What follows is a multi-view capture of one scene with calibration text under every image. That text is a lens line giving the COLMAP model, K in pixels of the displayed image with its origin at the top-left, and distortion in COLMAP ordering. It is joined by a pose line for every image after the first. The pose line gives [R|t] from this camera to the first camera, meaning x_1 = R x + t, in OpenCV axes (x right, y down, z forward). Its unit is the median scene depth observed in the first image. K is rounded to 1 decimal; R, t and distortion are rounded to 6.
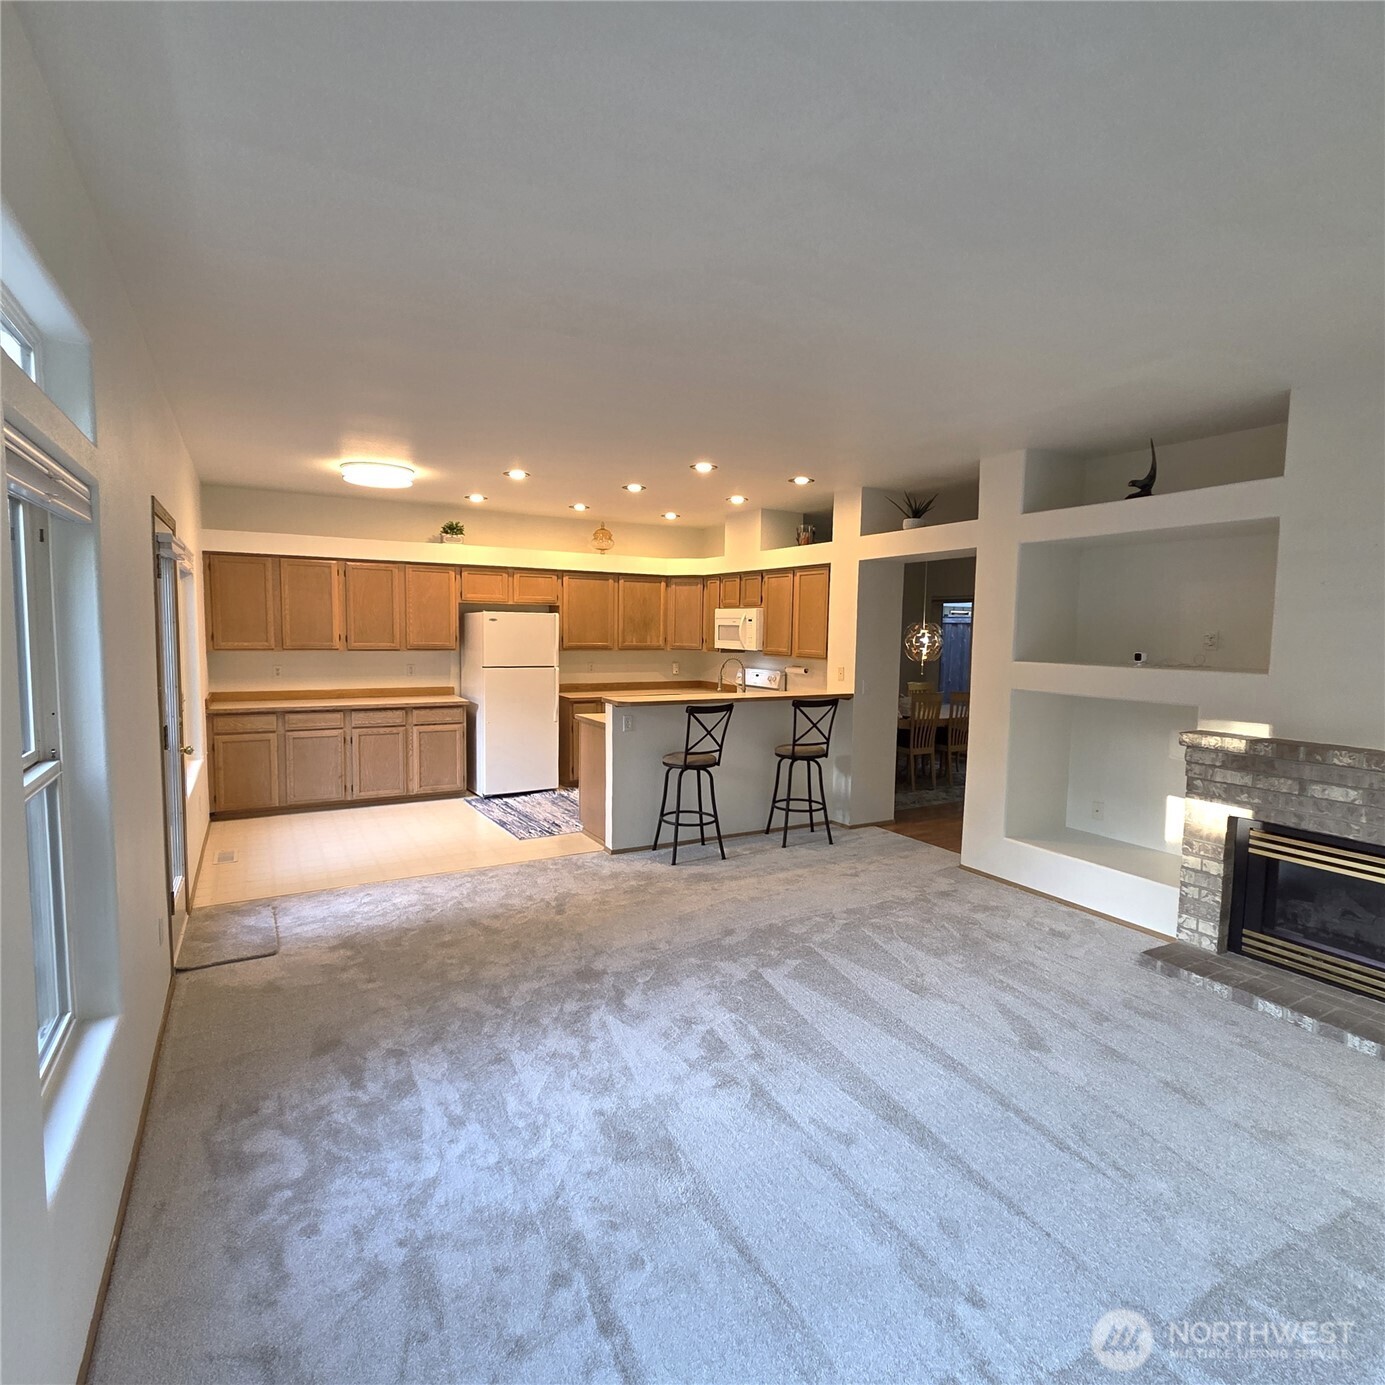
lens RADIAL K [[752.9, 0, 692.5], [0, 752.9, 692.5], [0, 0, 1]] dist [0.007698, 0.000123]
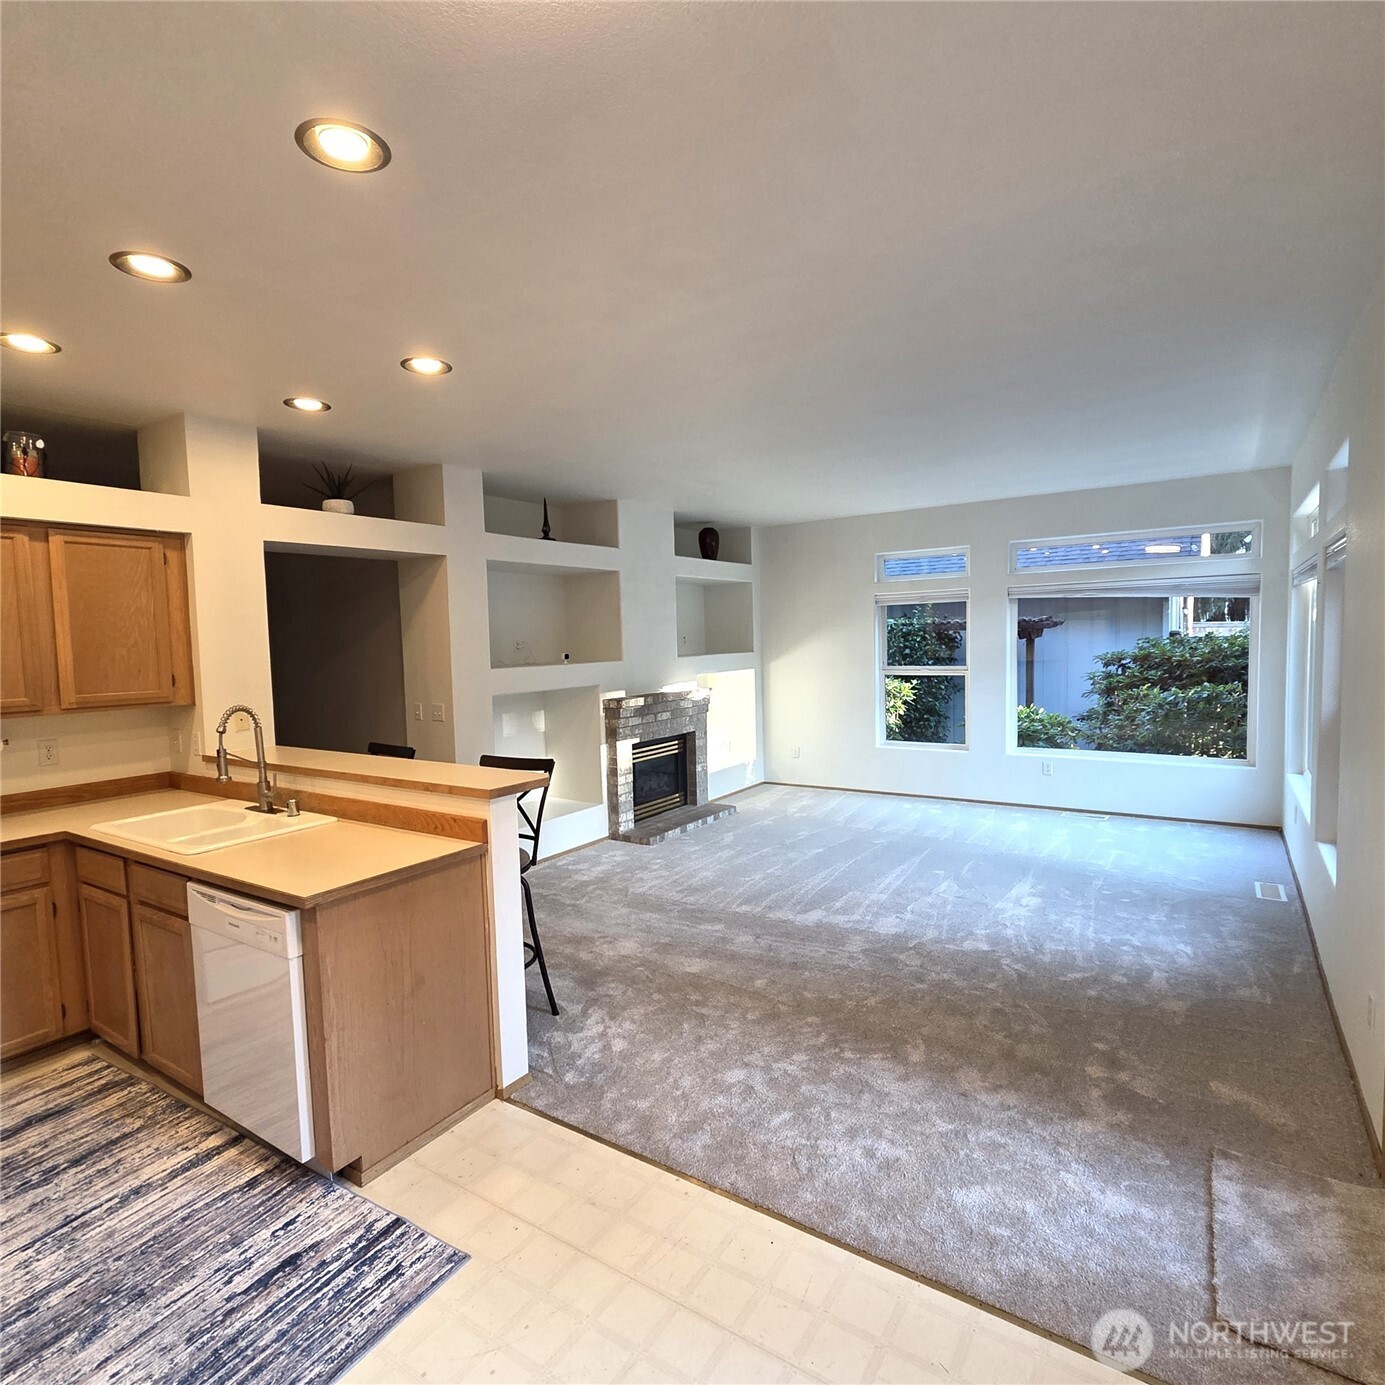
lens RADIAL K [[789.9, 0, 696.9], [0, 789.9, 692.9], [0, 0, 1]] dist [0.007440, -0.000438]
pose [[-0.451971, -0.065375, 0.889634, -0.472719], [0.096468, 0.987880, 0.121605, -0.077934], [-0.886801, 0.140783, -0.440186, 0.831103]]
